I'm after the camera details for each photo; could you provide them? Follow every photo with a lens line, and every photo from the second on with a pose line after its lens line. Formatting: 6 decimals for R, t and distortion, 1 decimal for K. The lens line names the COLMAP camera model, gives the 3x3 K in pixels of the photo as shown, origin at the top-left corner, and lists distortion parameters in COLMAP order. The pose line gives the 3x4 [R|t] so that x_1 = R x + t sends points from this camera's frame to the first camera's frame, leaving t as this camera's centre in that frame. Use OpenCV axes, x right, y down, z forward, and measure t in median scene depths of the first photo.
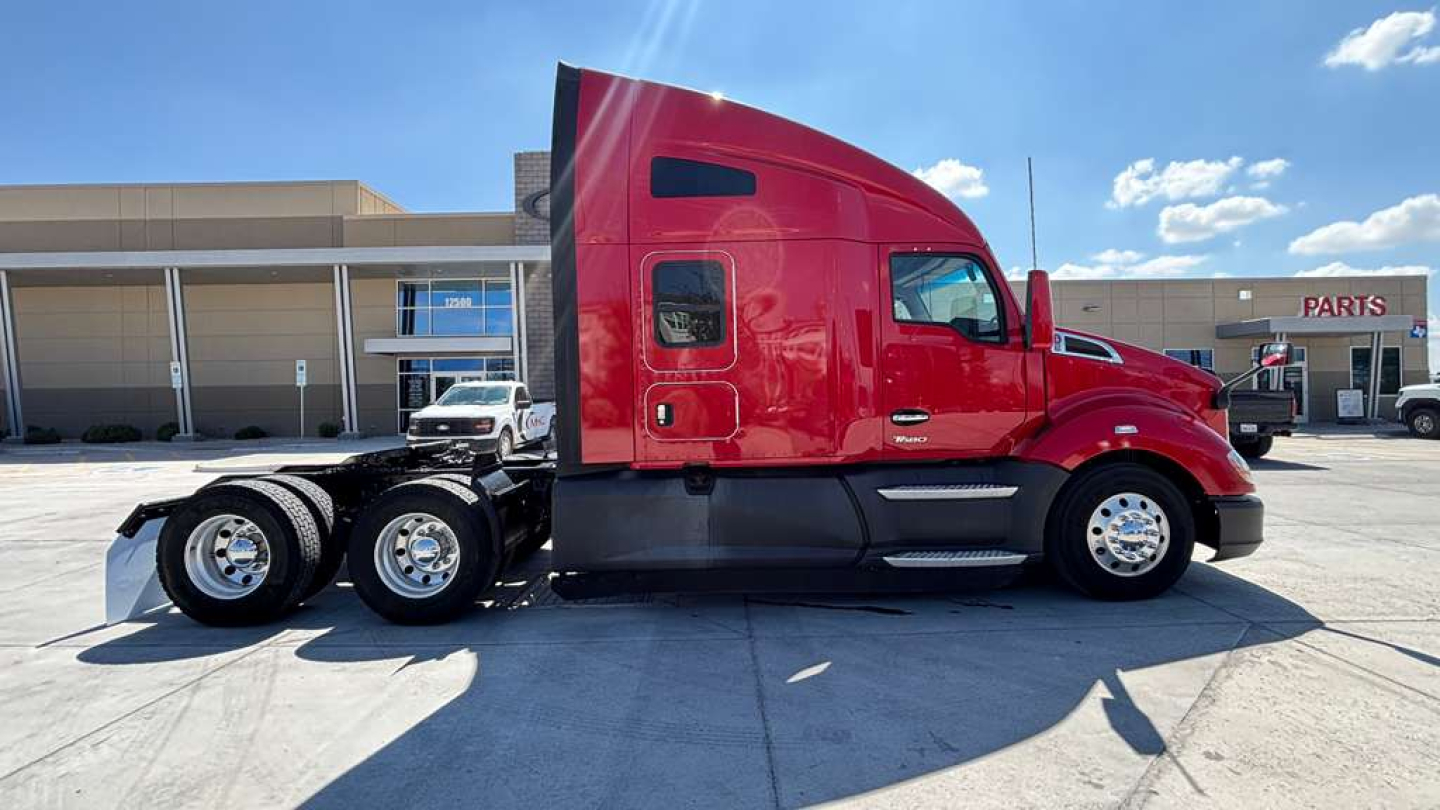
lens RADIAL K [[638.4, 0, 720.0], [0, 638.4, 405.0], [0, 0, 1]] dist [-0.003085, 0.000717]
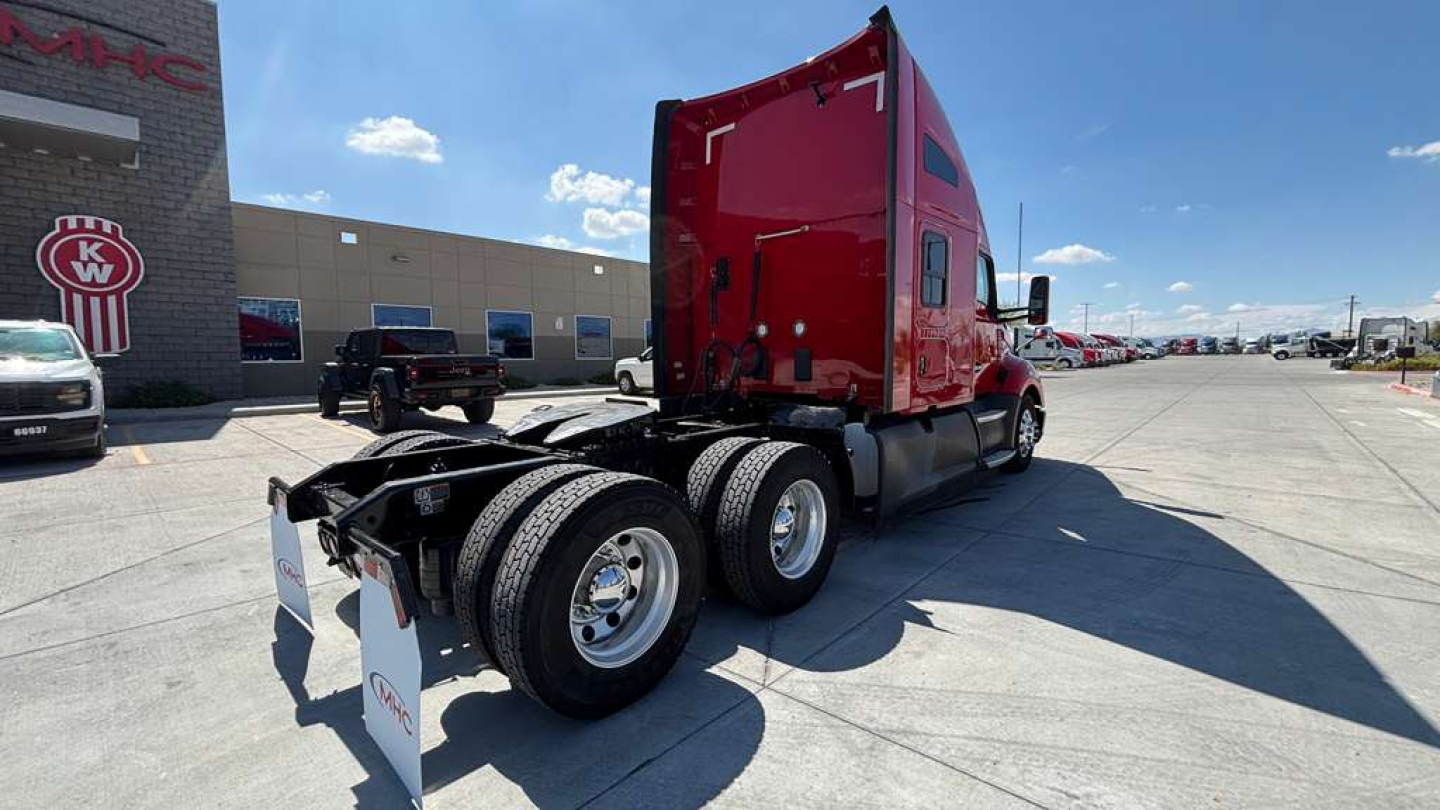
lens RADIAL K [[607.4, 0, 720.0], [0, 607.4, 405.0], [0, 0, 1]] dist [-0.019826, 0.000166]
pose [[0.668203, -0.048367, 0.742406, -0.254830], [0.004195, 0.998114, 0.061250, 0.006782], [-0.743968, -0.037813, 0.667145, 0.126869]]
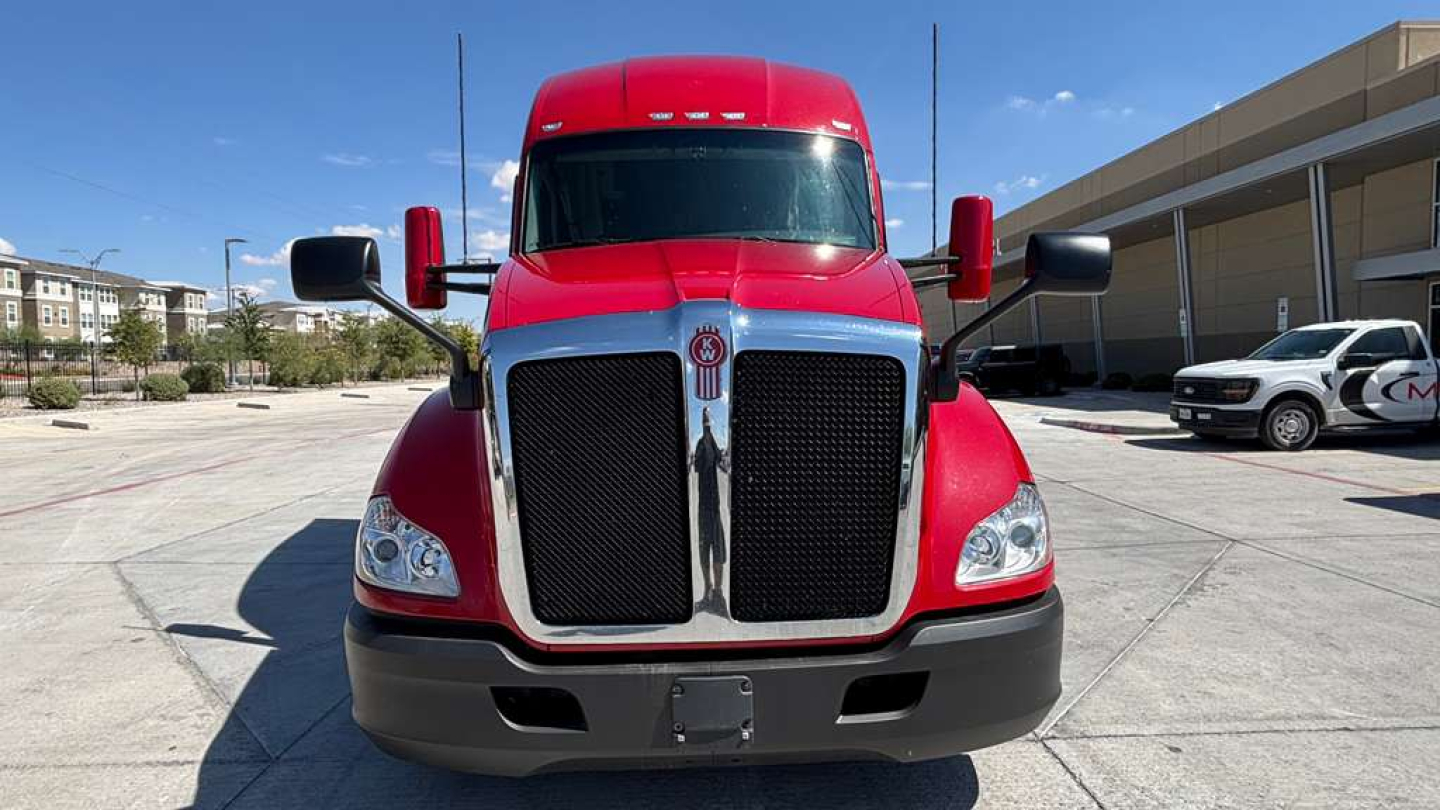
lens RADIAL K [[803.1, 0, 720.0], [0, 803.1, 405.0], [0, 0, 1]] dist [-0.003713, -0.000942]
pose [[0.021434, 0.064051, -0.997716, 0.324251], [0.007043, 0.997911, 0.064215, -0.007838], [0.999745, -0.008404, 0.020938, 0.289239]]
